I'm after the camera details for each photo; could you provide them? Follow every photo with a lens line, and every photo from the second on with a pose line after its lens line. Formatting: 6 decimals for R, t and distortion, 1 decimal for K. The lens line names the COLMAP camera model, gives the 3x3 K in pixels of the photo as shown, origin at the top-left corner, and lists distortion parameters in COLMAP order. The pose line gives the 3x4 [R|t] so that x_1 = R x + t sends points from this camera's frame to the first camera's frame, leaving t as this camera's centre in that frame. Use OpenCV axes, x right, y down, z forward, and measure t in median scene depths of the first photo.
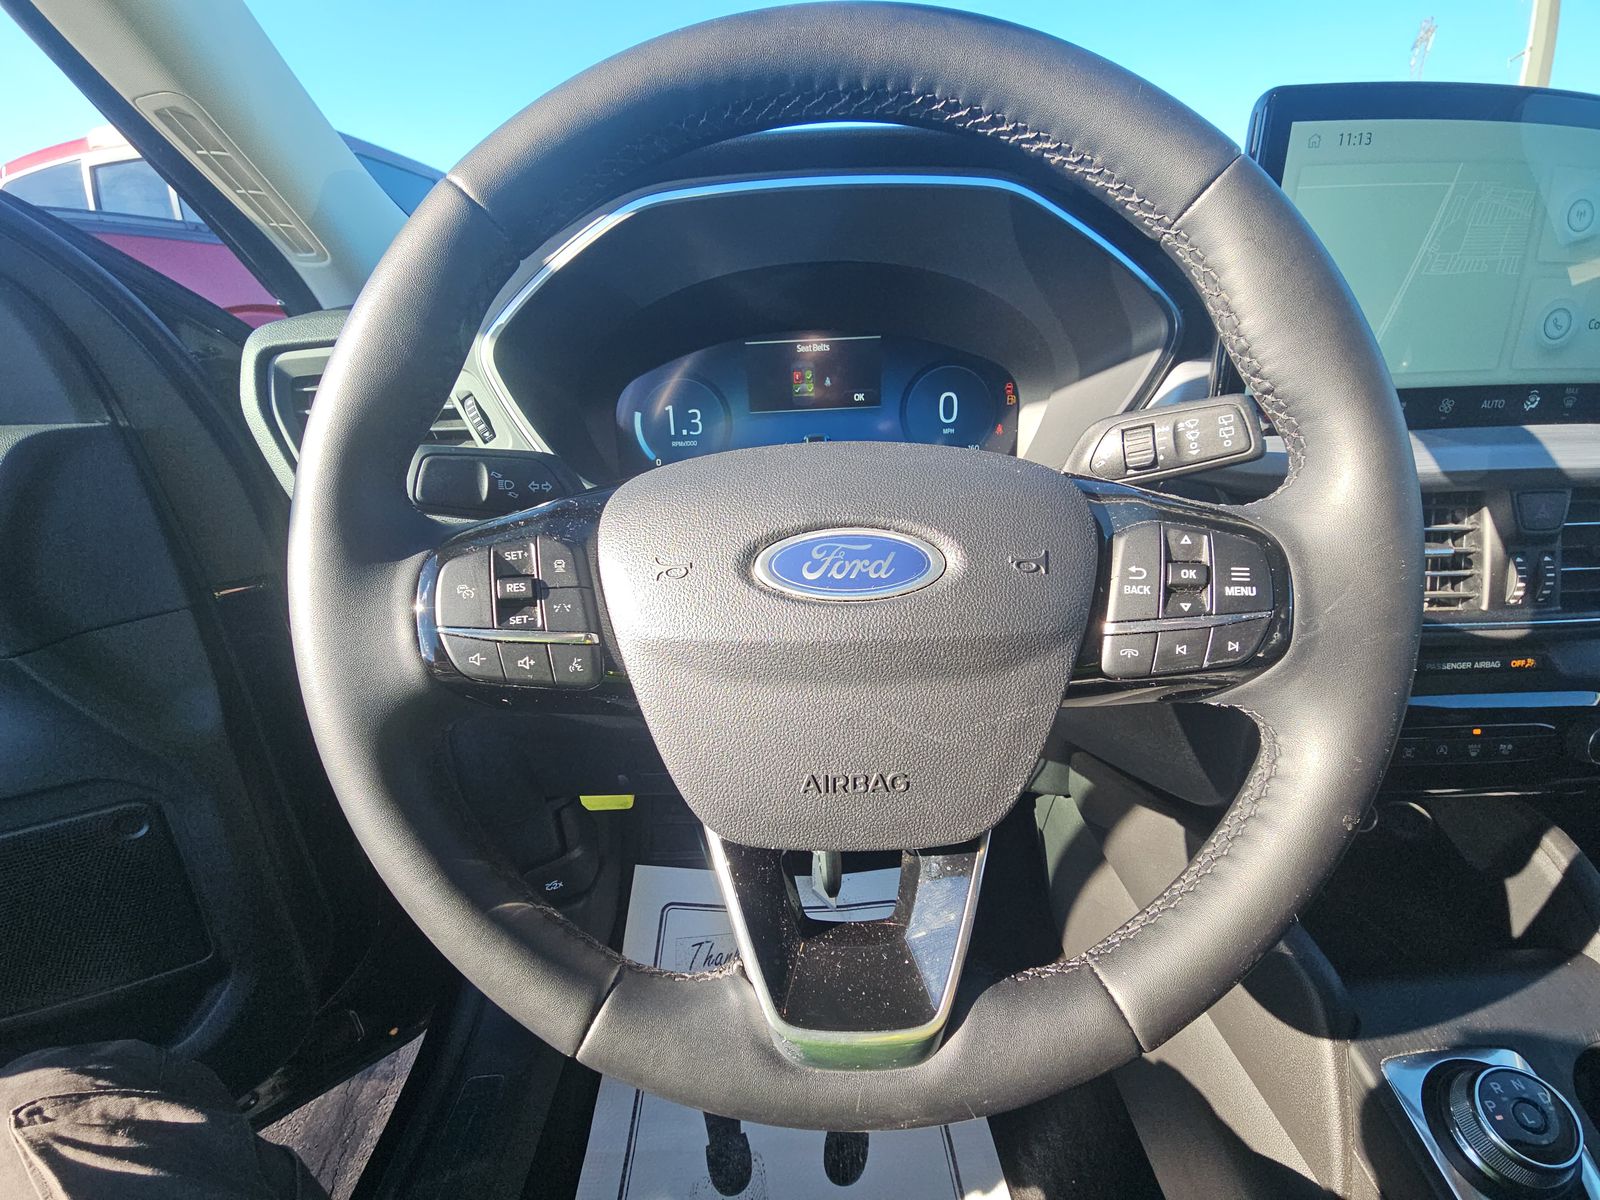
lens RADIAL K [[641.8, 0, 796.0], [0, 641.8, 609.1], [0, 0, 1]] dist [-0.004375, -0.001614]
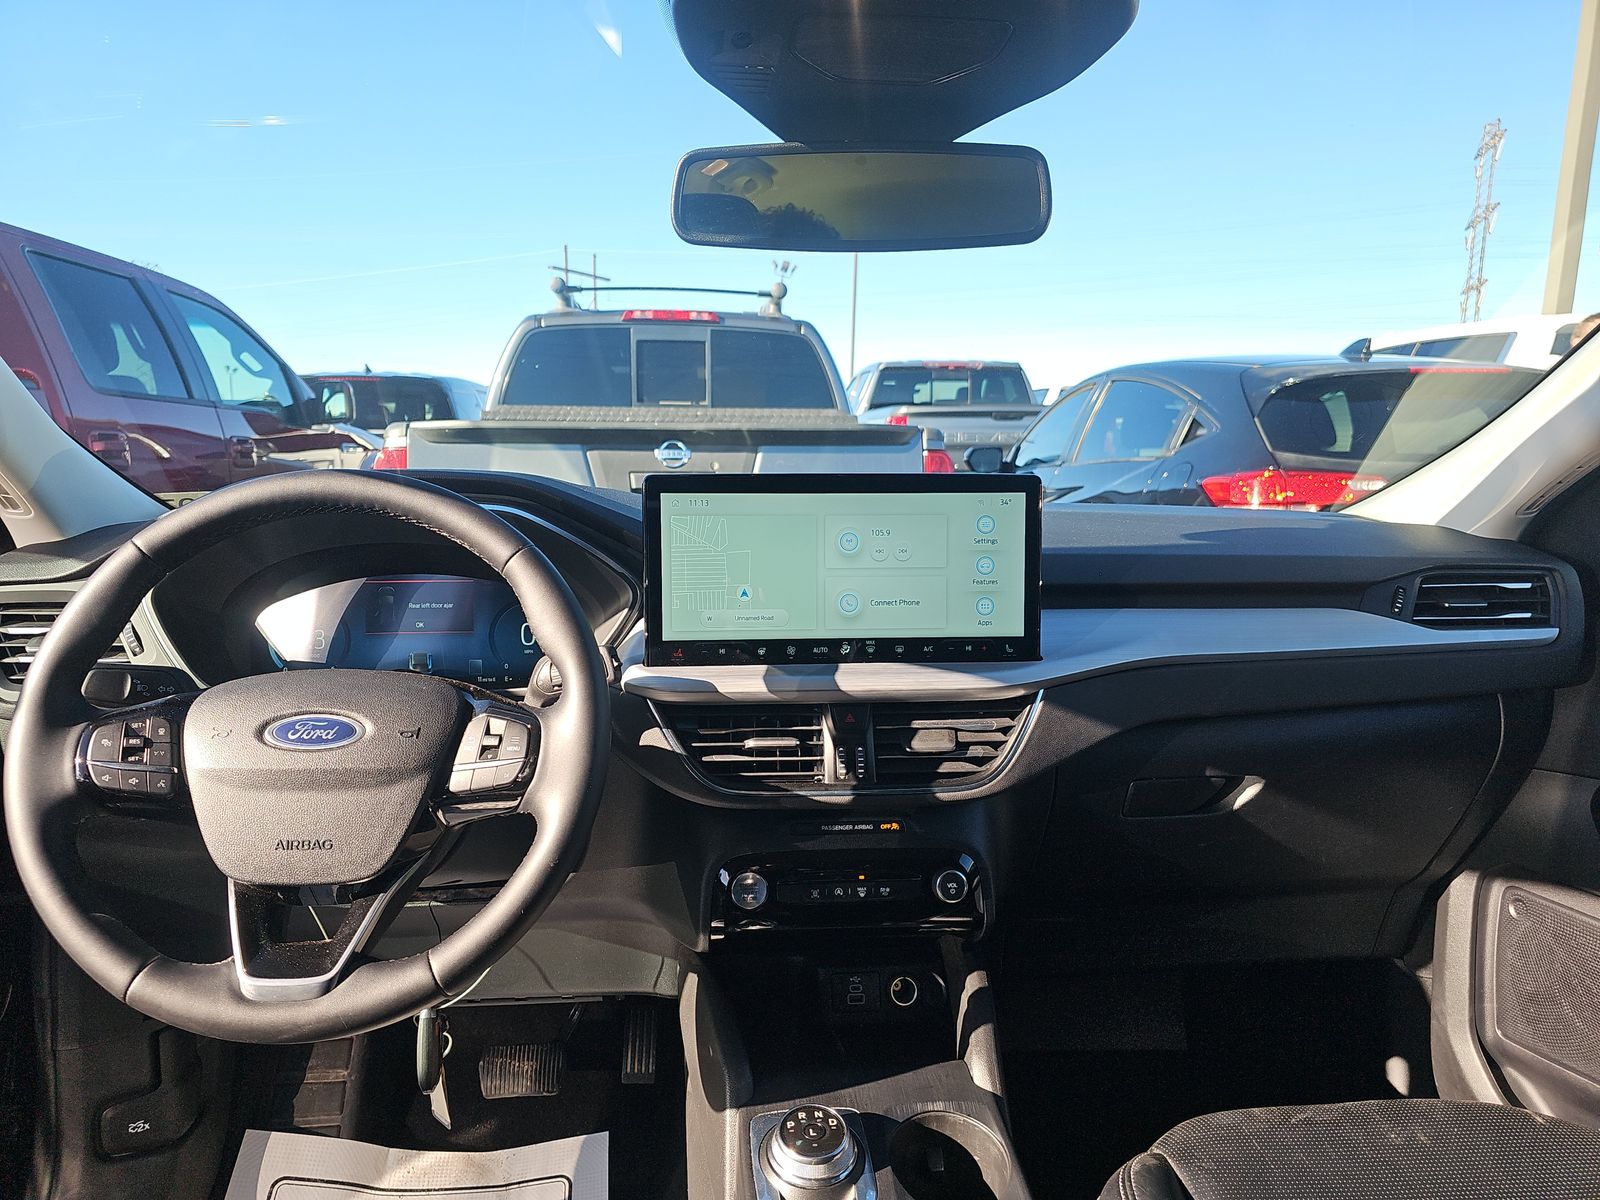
lens RADIAL K [[1074.2, 0, 805.0], [0, 1074.2, 603.9], [0, 0, 1]] dist [0.012336, -0.008048]
pose [[0.994086, 0.030649, 0.104180, 1.174124], [-0.001802, 0.963871, -0.266364, 0.412440], [-0.108580, 0.264601, 0.958226, -2.351249]]
